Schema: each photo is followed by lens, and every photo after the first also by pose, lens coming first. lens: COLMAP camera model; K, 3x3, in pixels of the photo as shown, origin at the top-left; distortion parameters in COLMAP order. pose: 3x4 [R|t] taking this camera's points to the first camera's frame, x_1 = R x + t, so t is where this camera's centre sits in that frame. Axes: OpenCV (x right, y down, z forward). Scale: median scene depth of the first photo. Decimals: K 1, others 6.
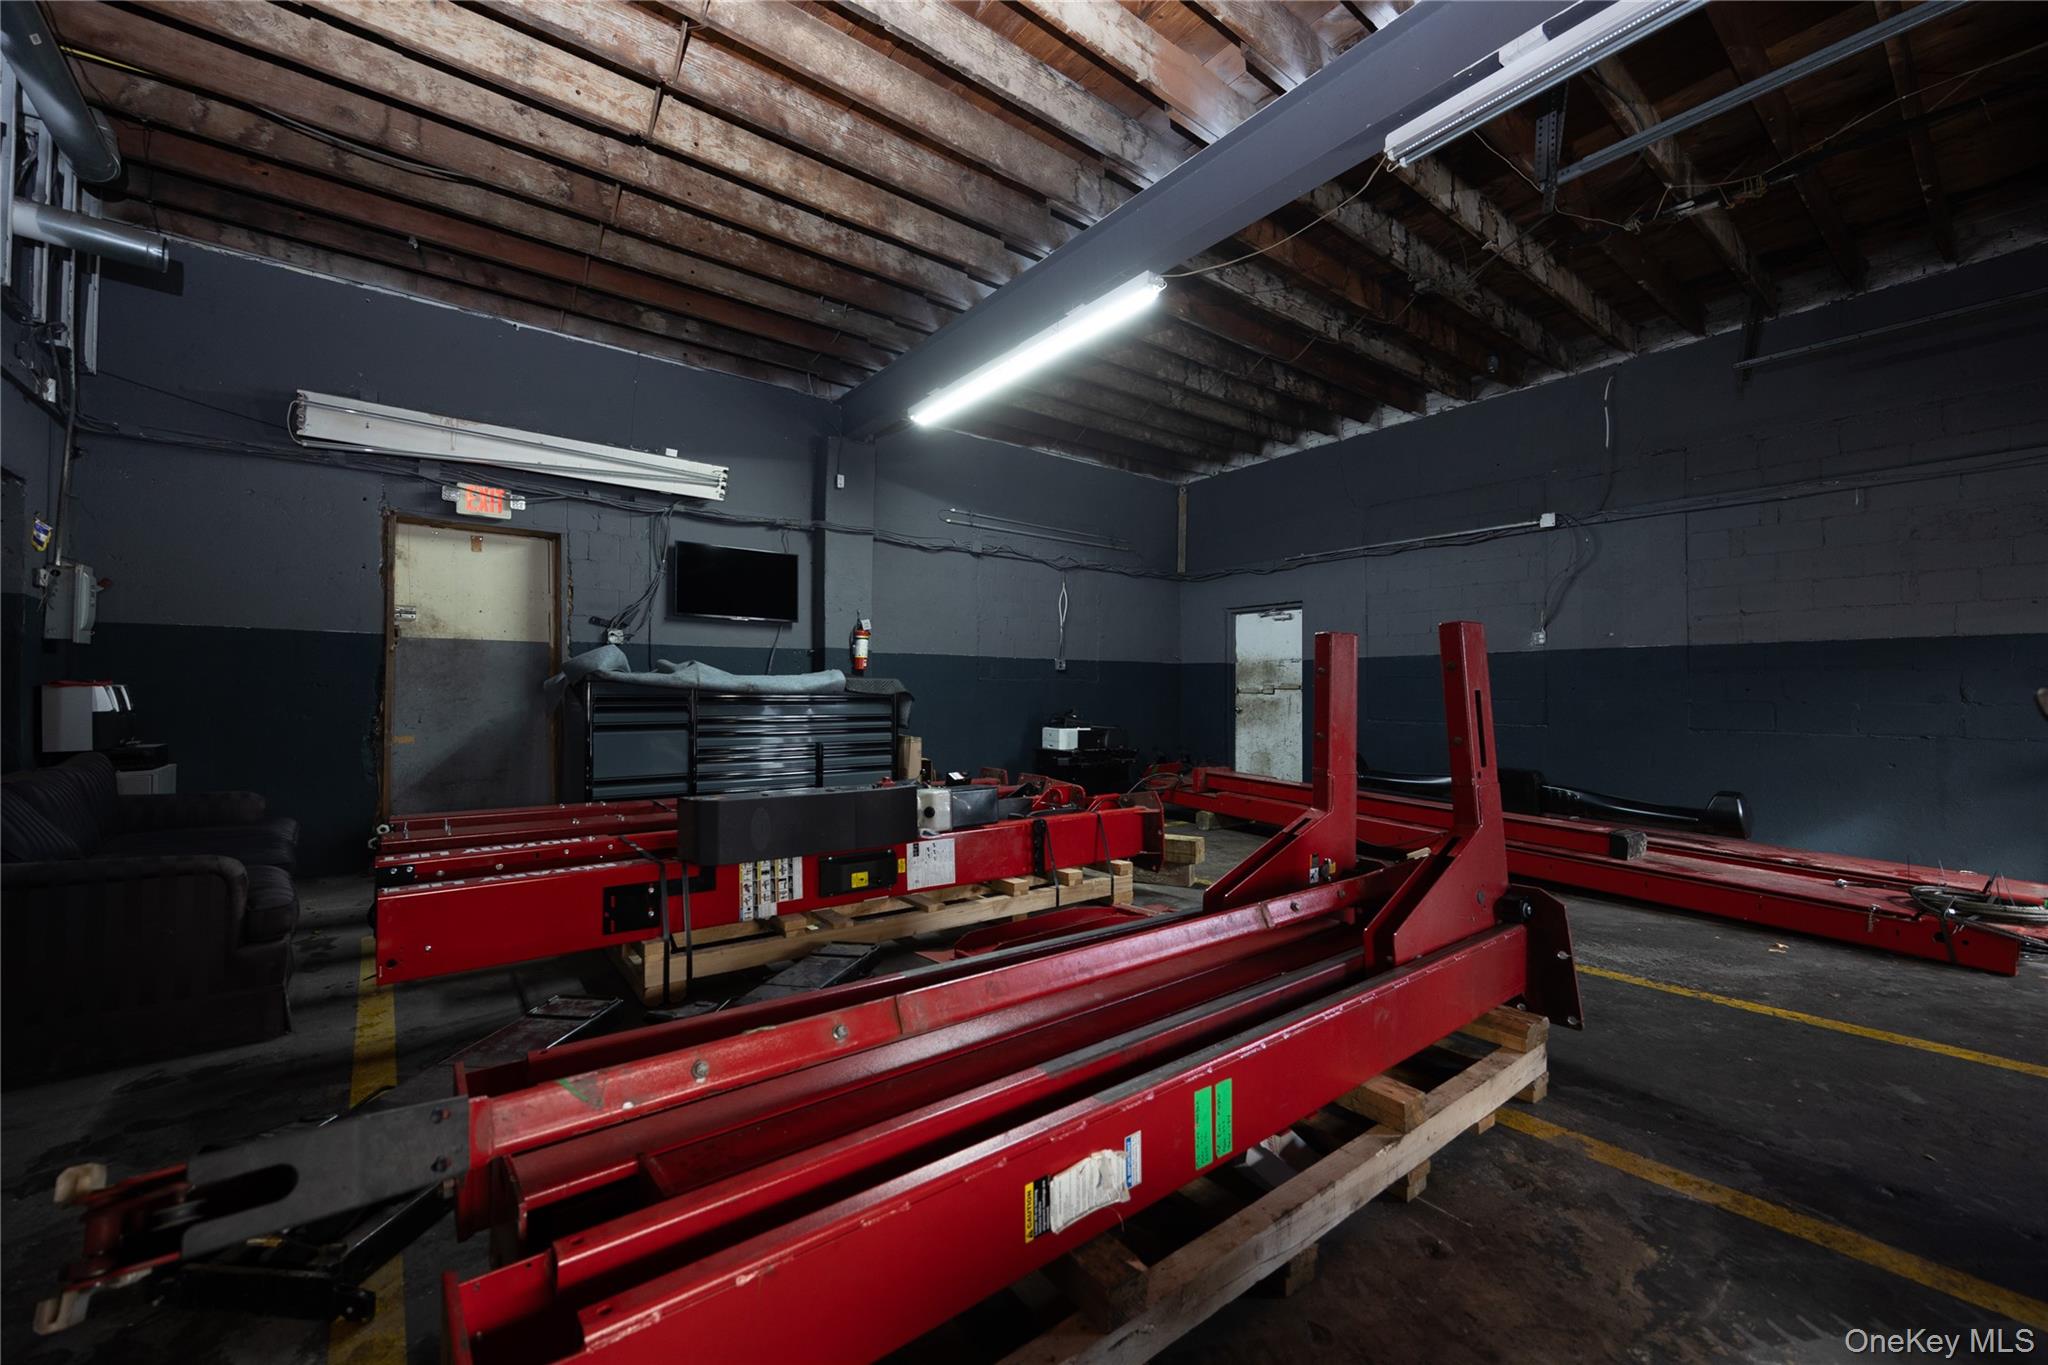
lens RADIAL K [[806.9, 0, 1030.0], [0, 806.9, 680.2], [0, 0, 1]] dist [-0.001152, -0.000086]
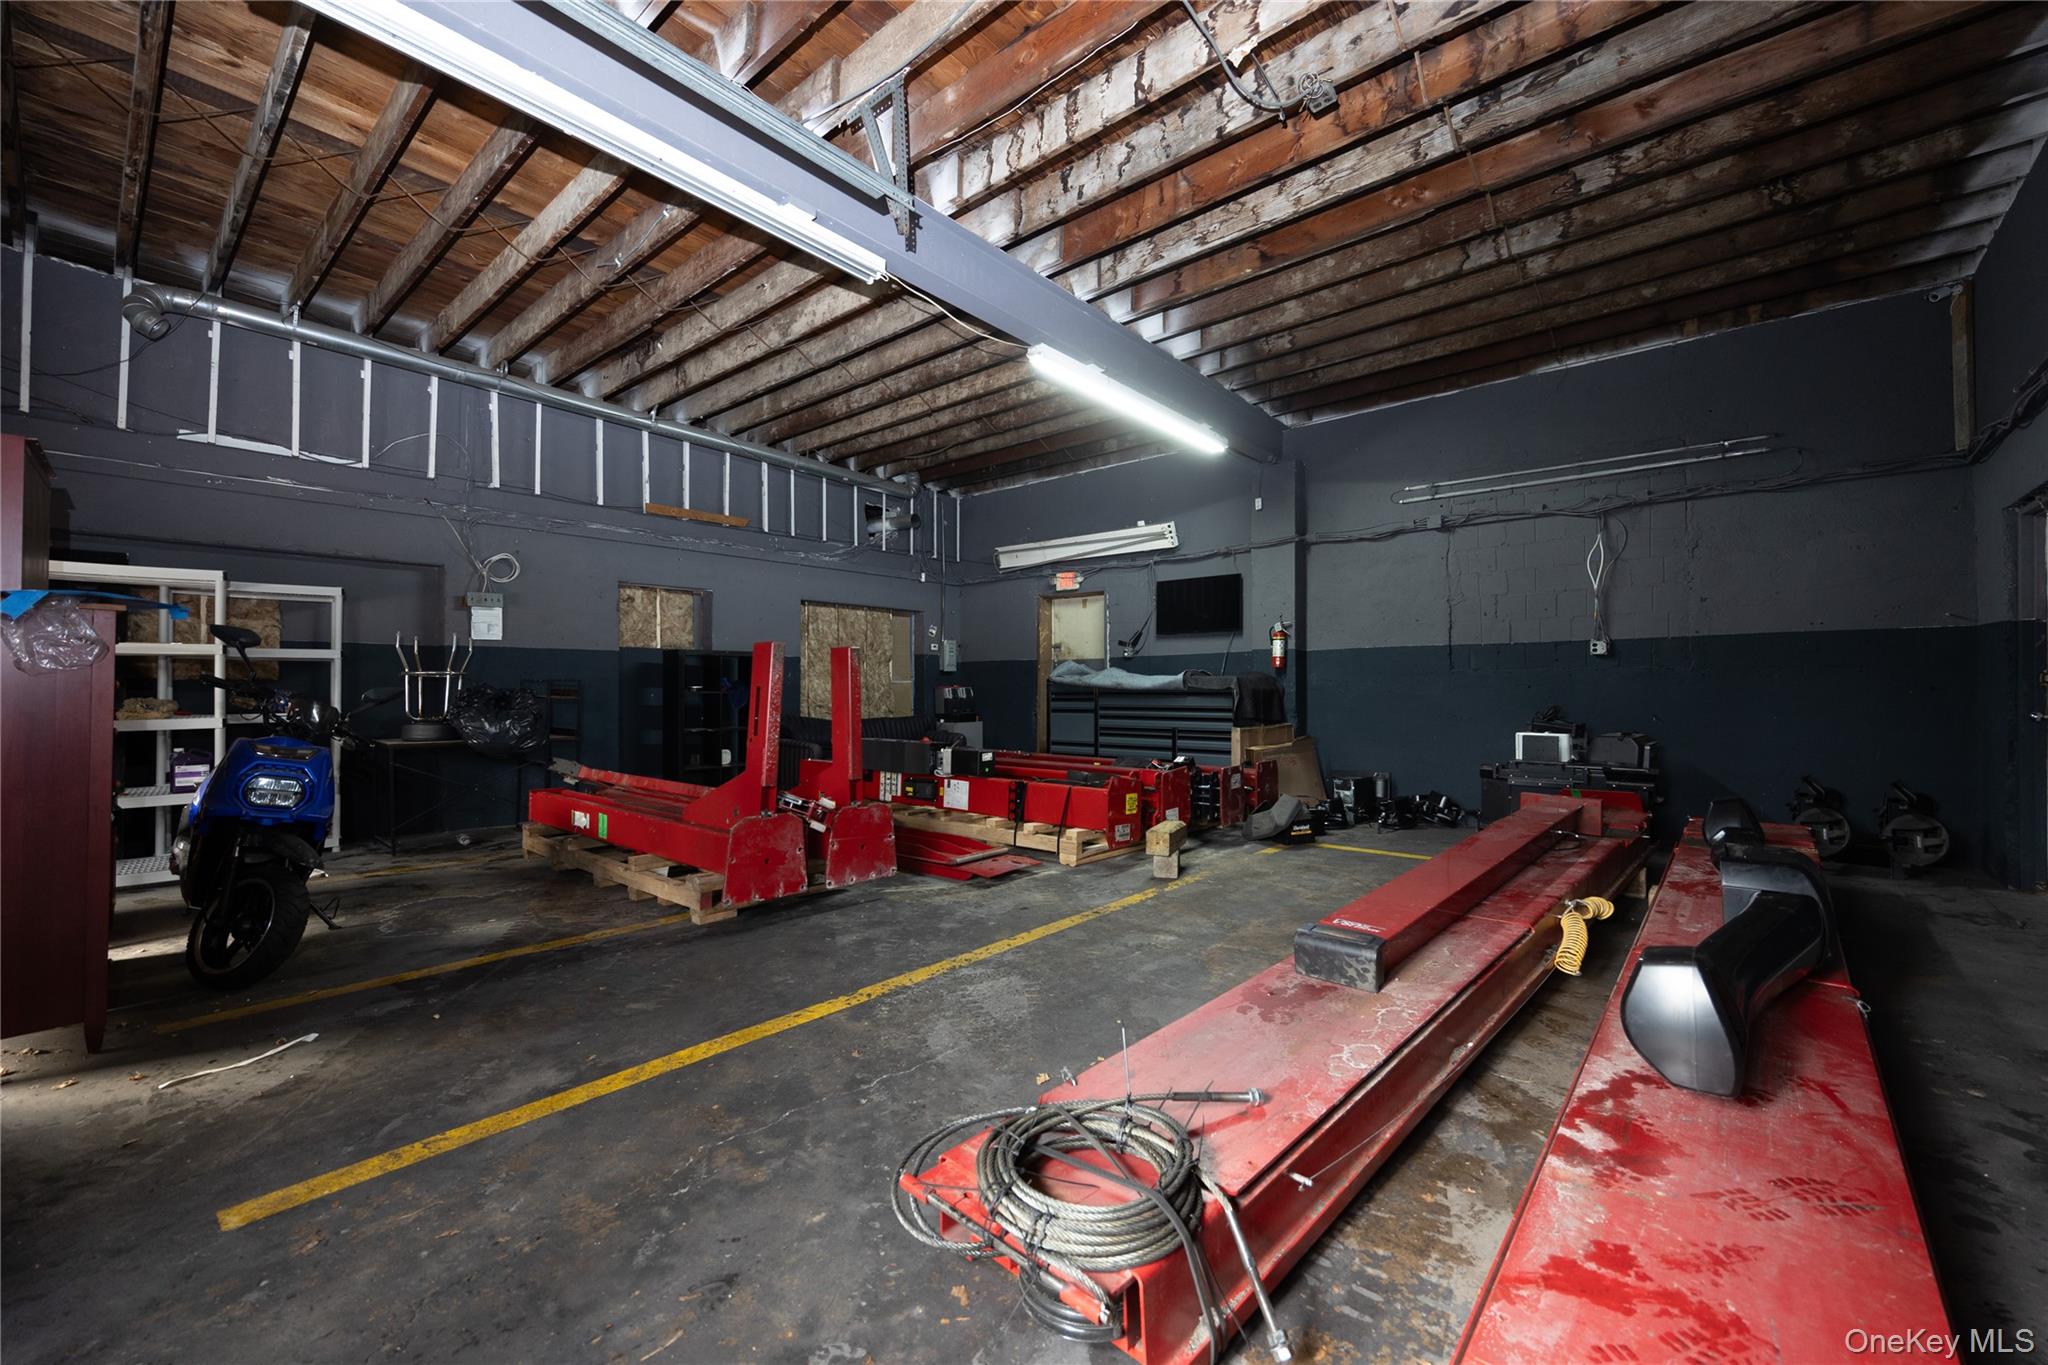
lens RADIAL K [[806.9, 0, 1030.0], [0, 806.9, 680.2], [0, 0, 1]] dist [-0.001152, -0.000086]
pose [[0.198121, -0.015515, -0.980055, 1.298790], [0.018383, 0.999758, -0.012111, 0.017984], [0.980005, -0.015617, 0.198358, 0.717150]]
